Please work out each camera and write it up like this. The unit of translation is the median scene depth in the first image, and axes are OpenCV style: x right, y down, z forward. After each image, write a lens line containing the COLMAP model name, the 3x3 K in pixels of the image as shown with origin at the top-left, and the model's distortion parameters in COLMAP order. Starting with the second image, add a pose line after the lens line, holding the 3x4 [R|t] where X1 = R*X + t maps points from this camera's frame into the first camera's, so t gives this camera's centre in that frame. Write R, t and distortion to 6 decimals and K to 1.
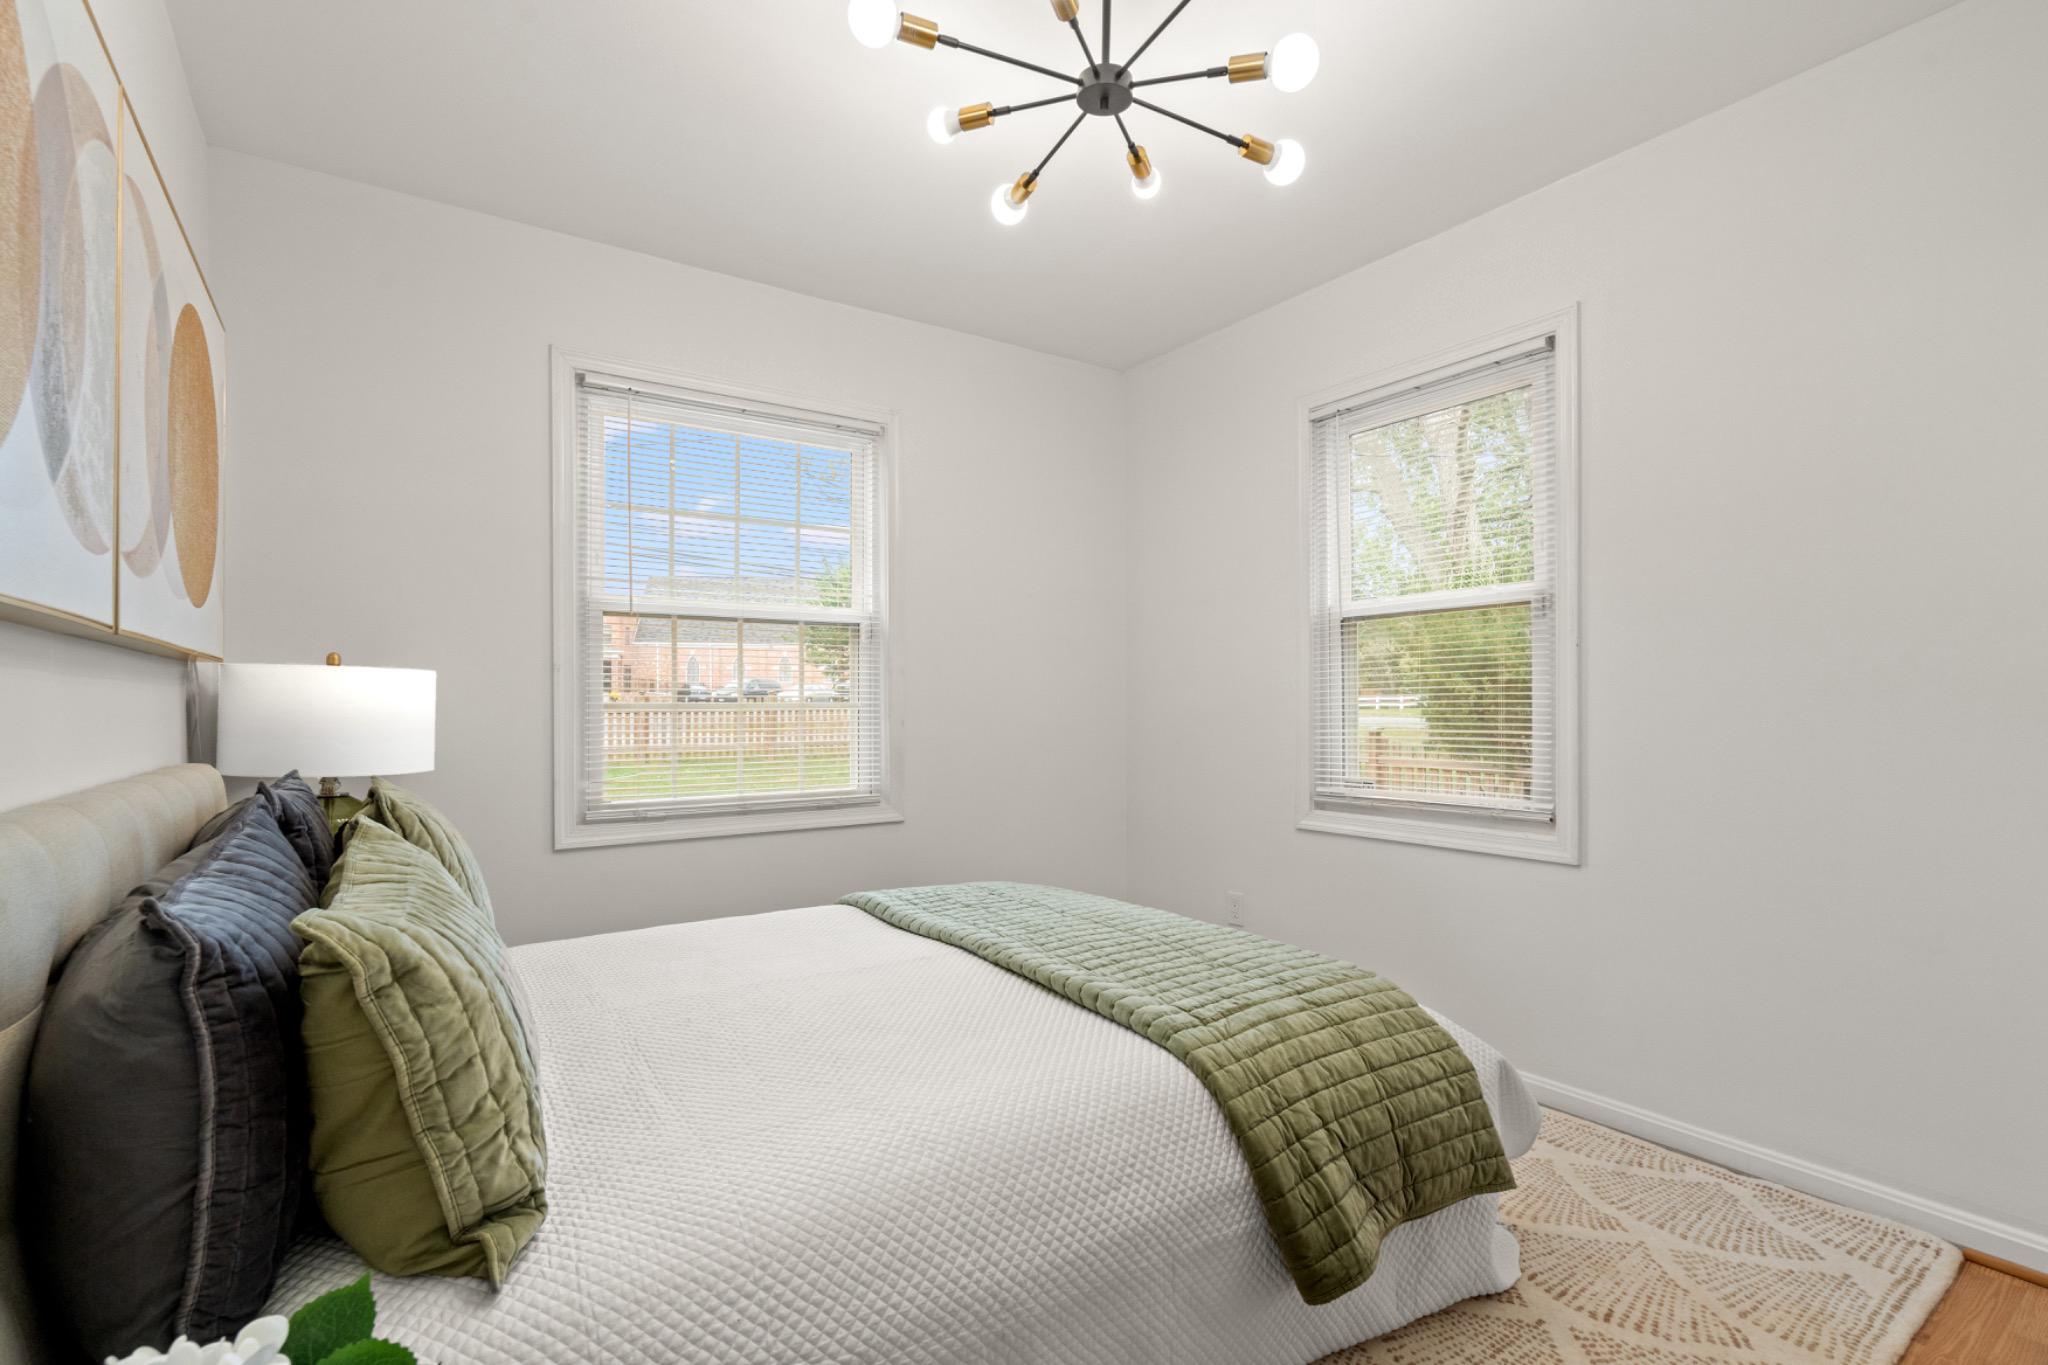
lens RADIAL K [[929.0, 0, 1009.2], [0, 929.0, 693.6], [0, 0, 1]] dist [-0.000651, 0.000633]
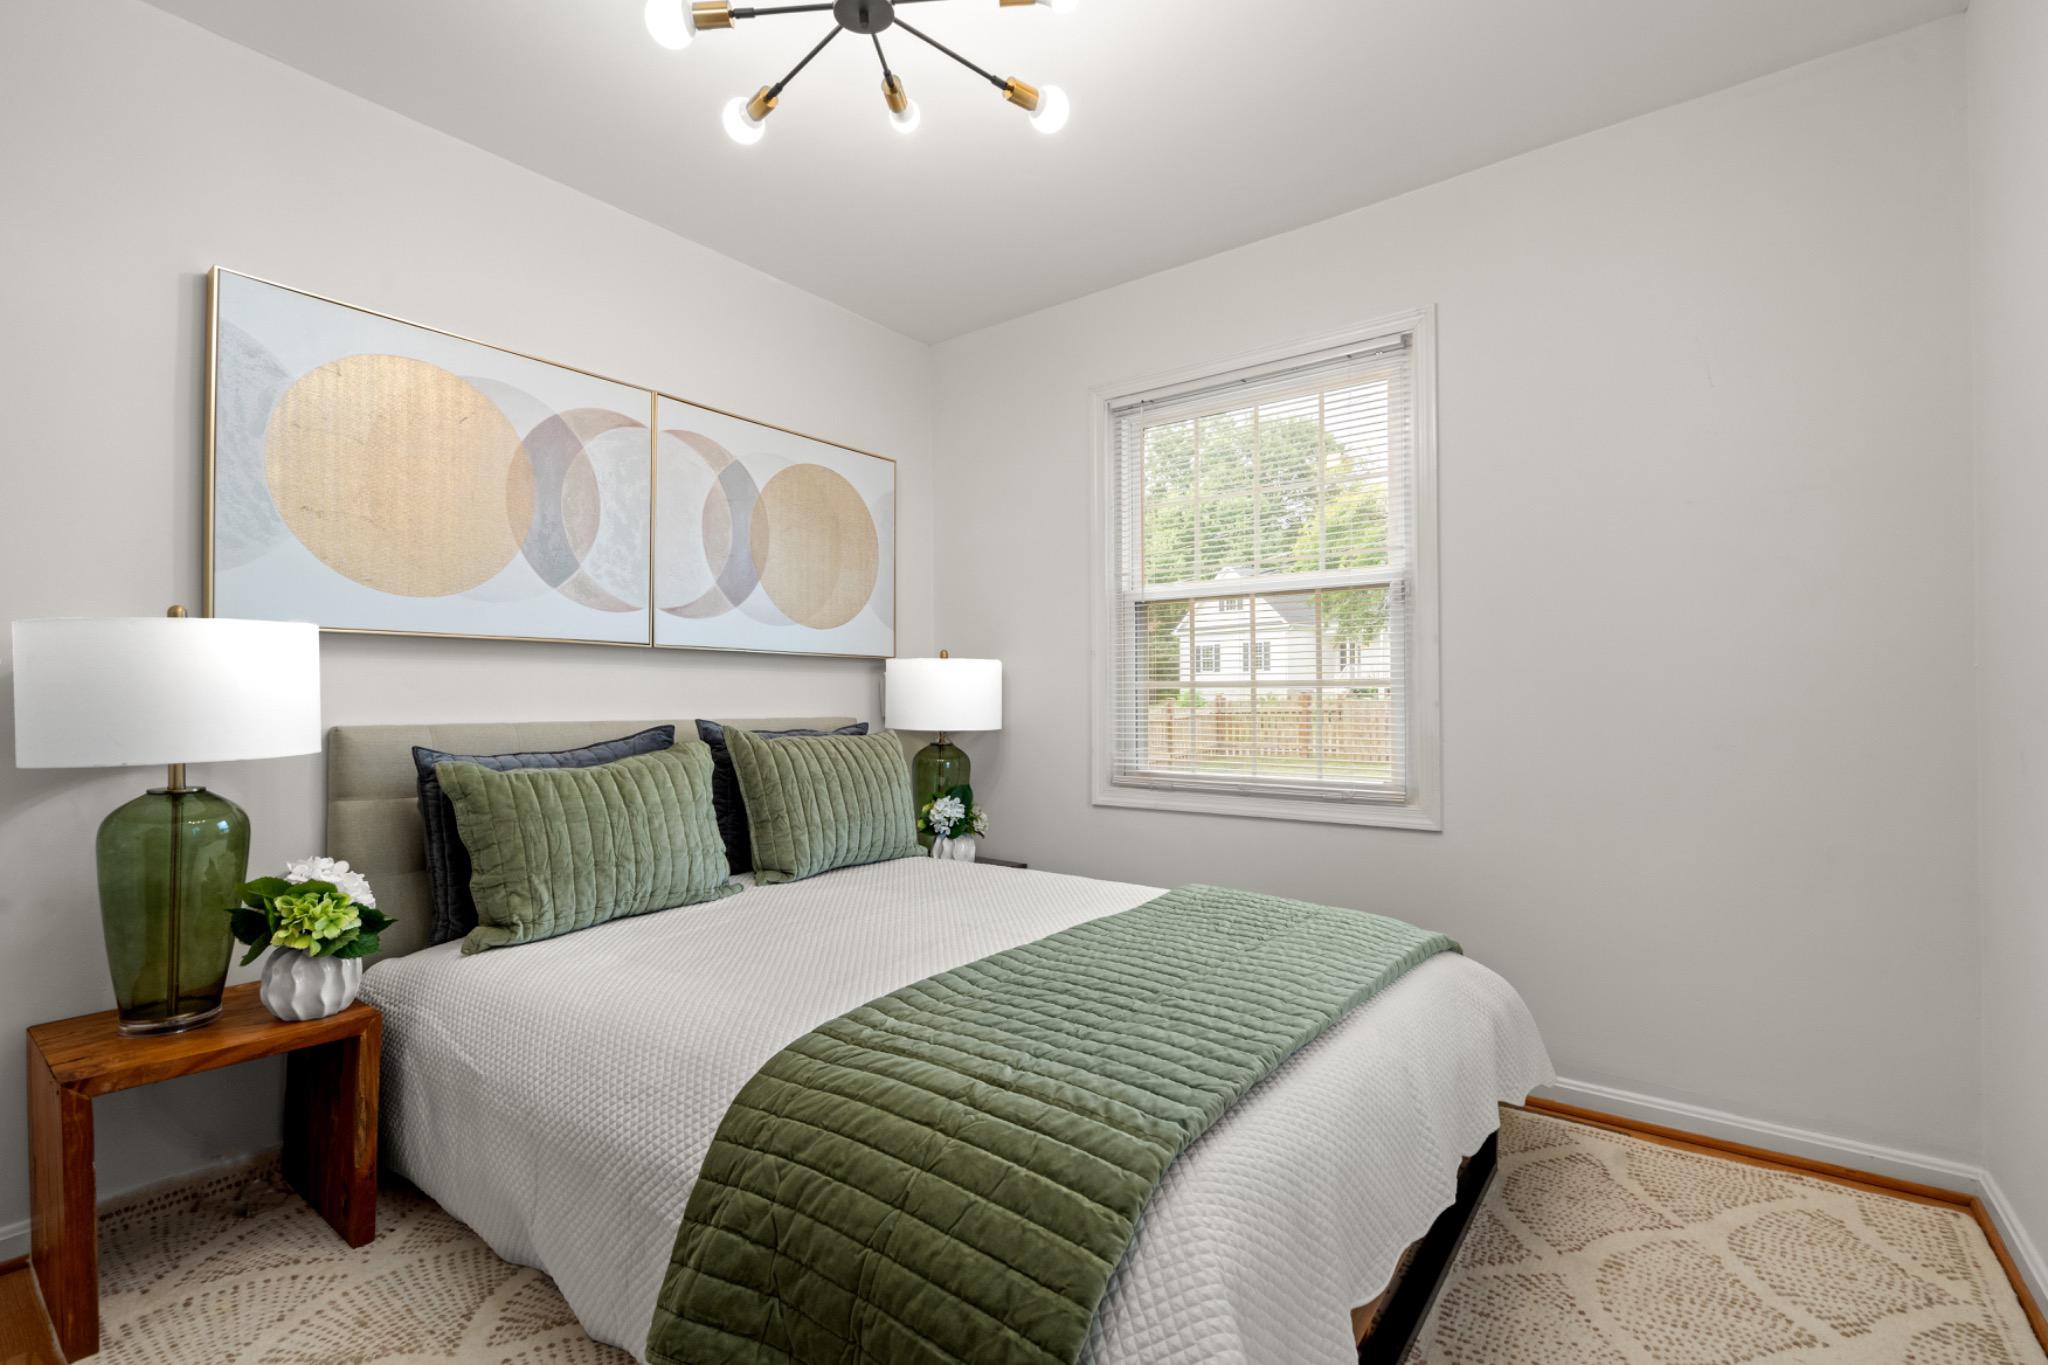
lens RADIAL K [[929.0, 0, 1009.2], [0, 929.0, 693.6], [0, 0, 1]] dist [-0.000651, 0.000633]
pose [[0.302305, -0.004240, -0.953202, 0.758430], [0.008333, 0.999964, -0.001805, 0.031630], [0.953175, -0.007397, 0.302330, 0.640529]]
